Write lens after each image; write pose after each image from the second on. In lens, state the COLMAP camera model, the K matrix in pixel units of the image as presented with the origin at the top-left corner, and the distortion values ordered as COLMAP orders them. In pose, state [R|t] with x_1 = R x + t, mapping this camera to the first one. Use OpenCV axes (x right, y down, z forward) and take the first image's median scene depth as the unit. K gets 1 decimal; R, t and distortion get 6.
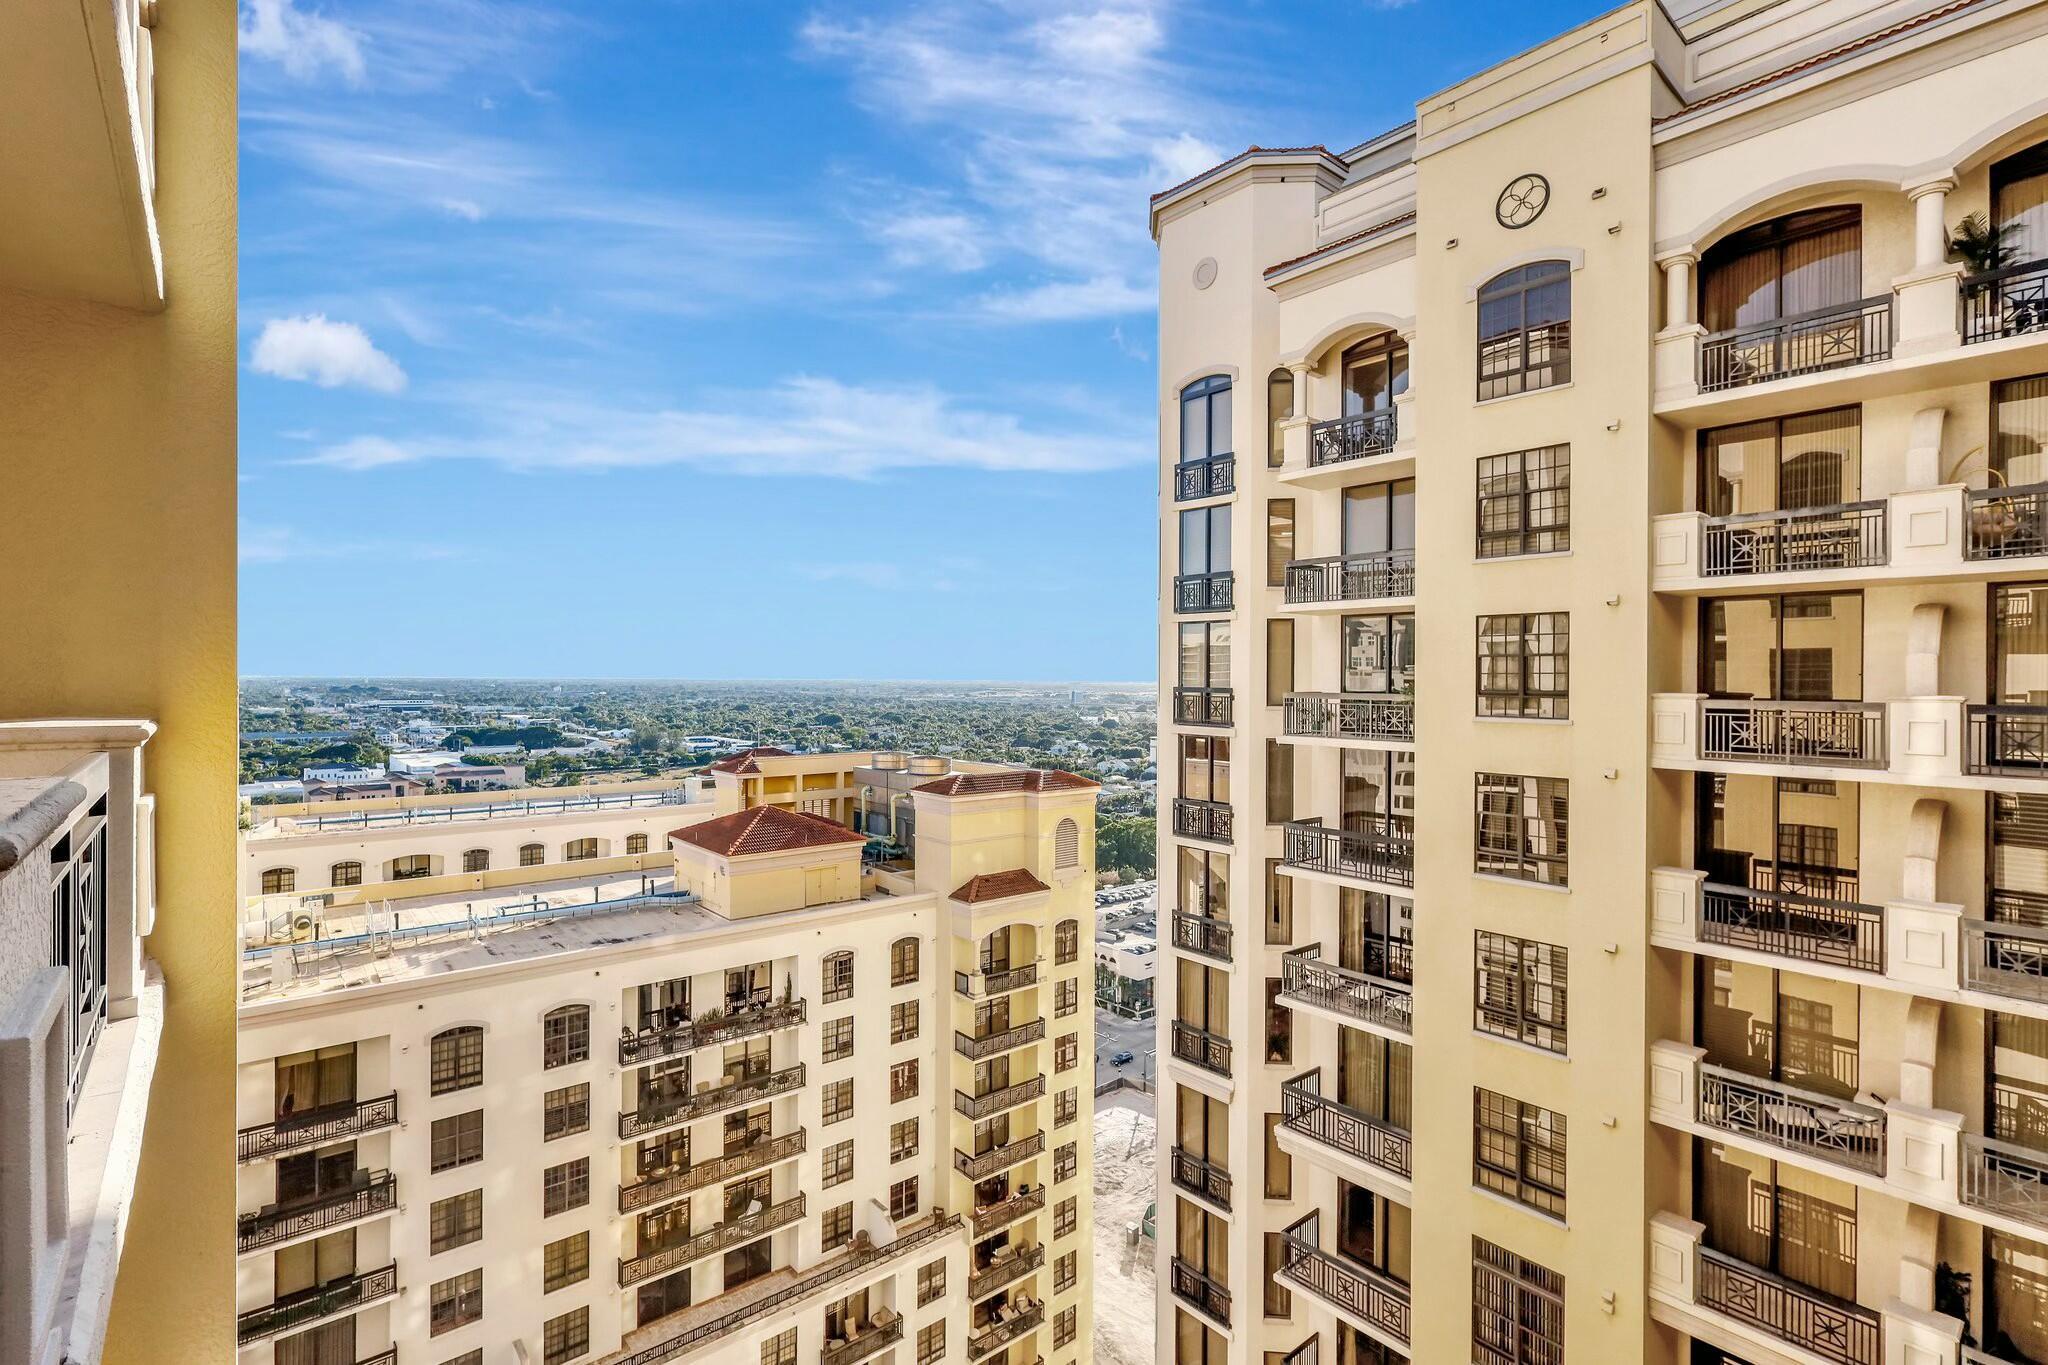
lens RADIAL K [[948.0, 0, 1024.0], [0, 948.0, 682.5], [0, 0, 1]] dist [-0.000146, -0.012058]
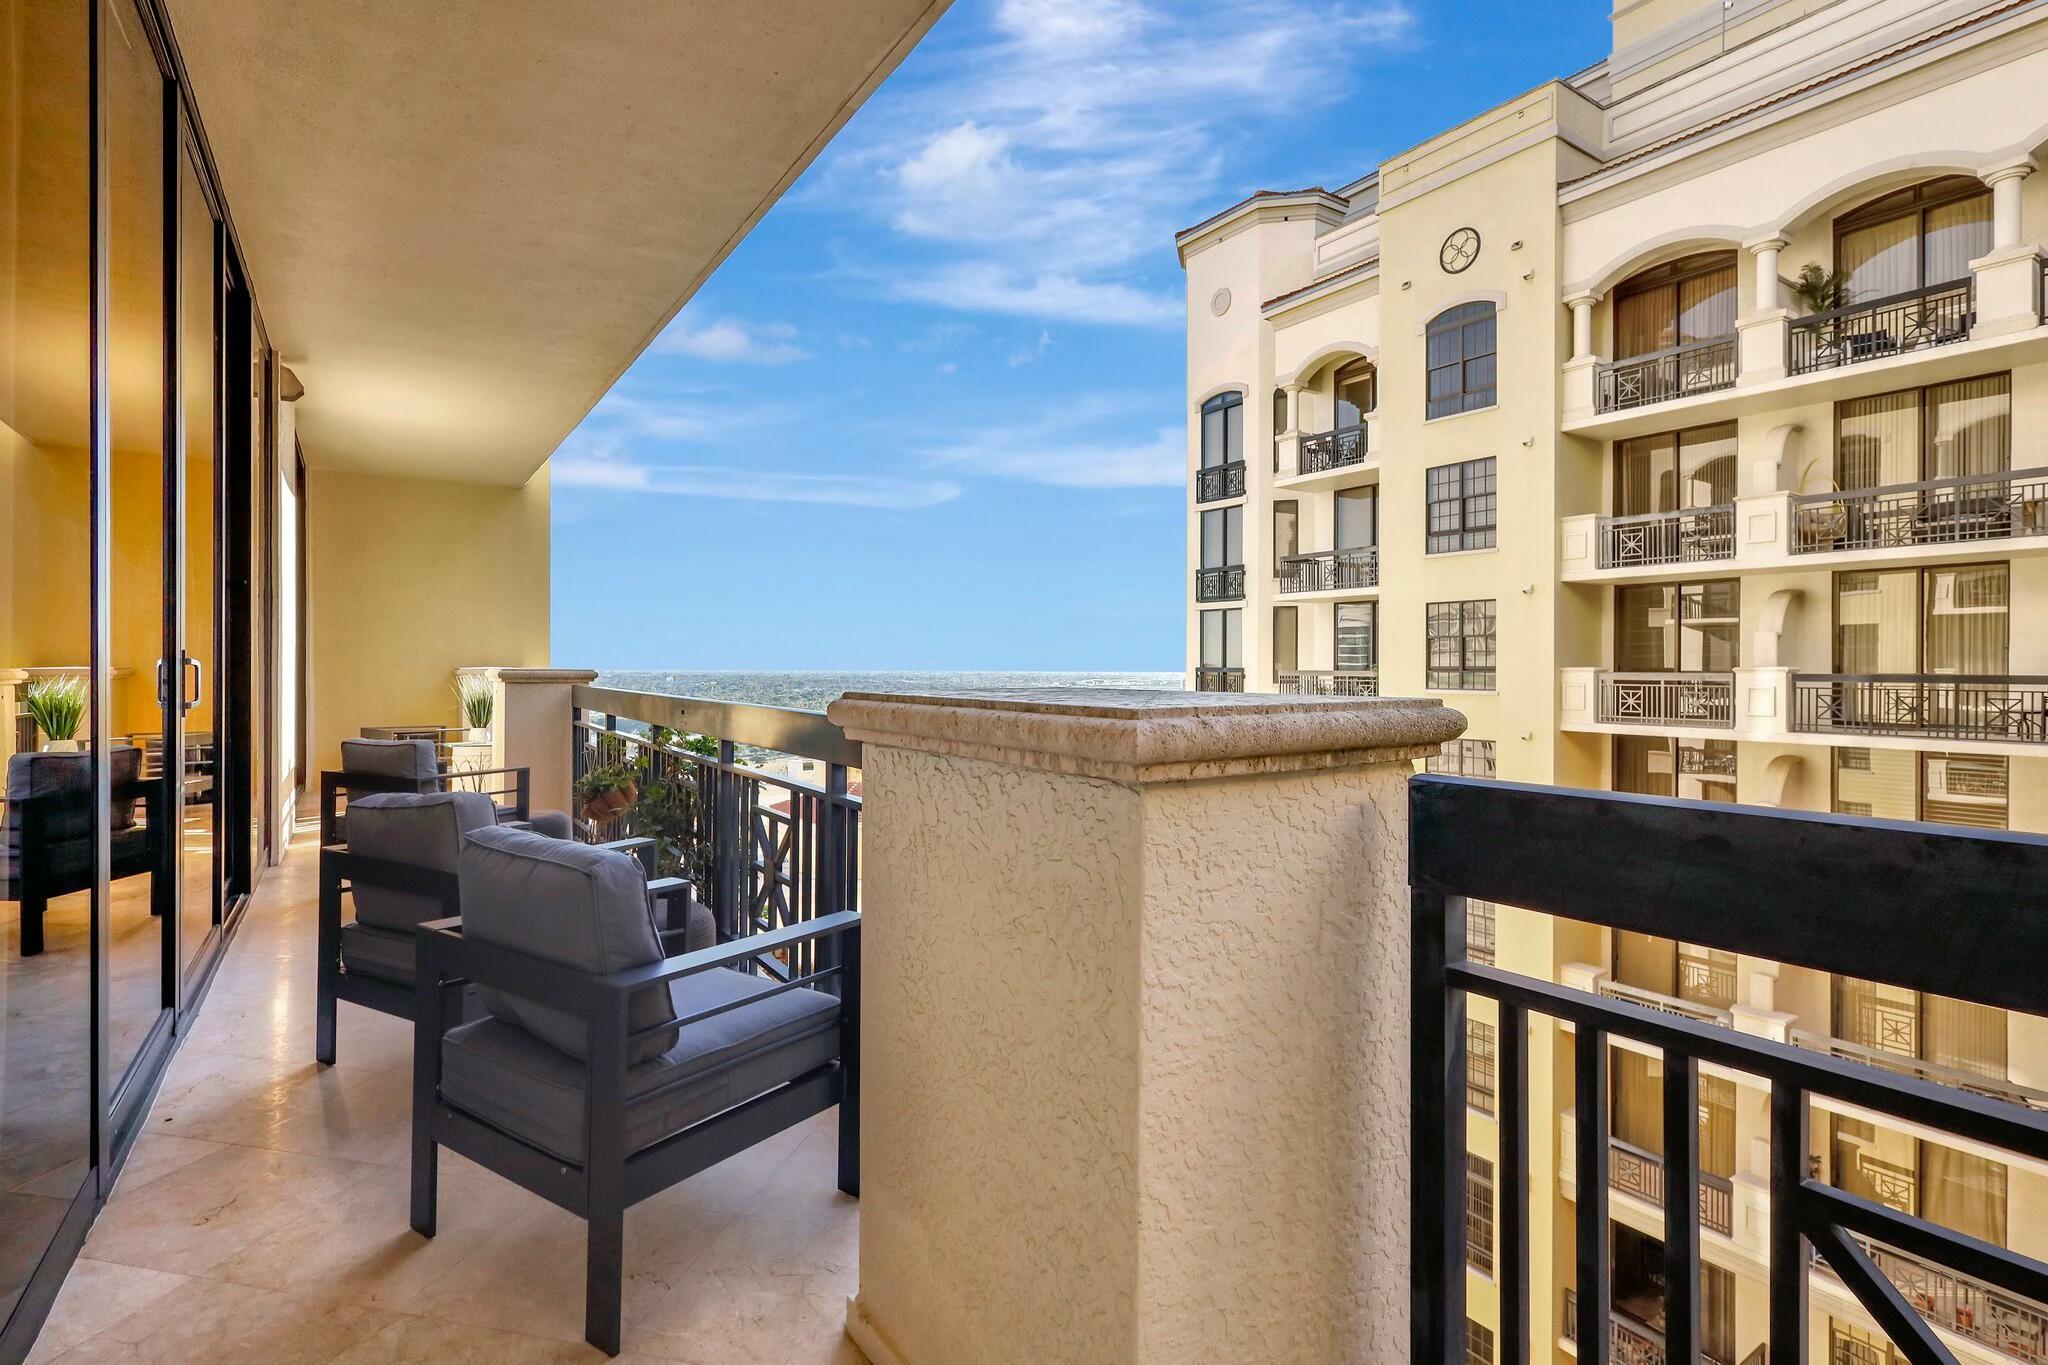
lens RADIAL K [[970.5, 0, 1026.7], [0, 970.5, 664.0], [0, 0, 1]] dist [-0.000539, -0.037708]
pose [[0.993973, -0.008068, -0.109324, 0.110965], [0.007637, 0.999961, -0.004357, 0.005893], [0.109354, 0.003496, 0.993997, -0.233120]]
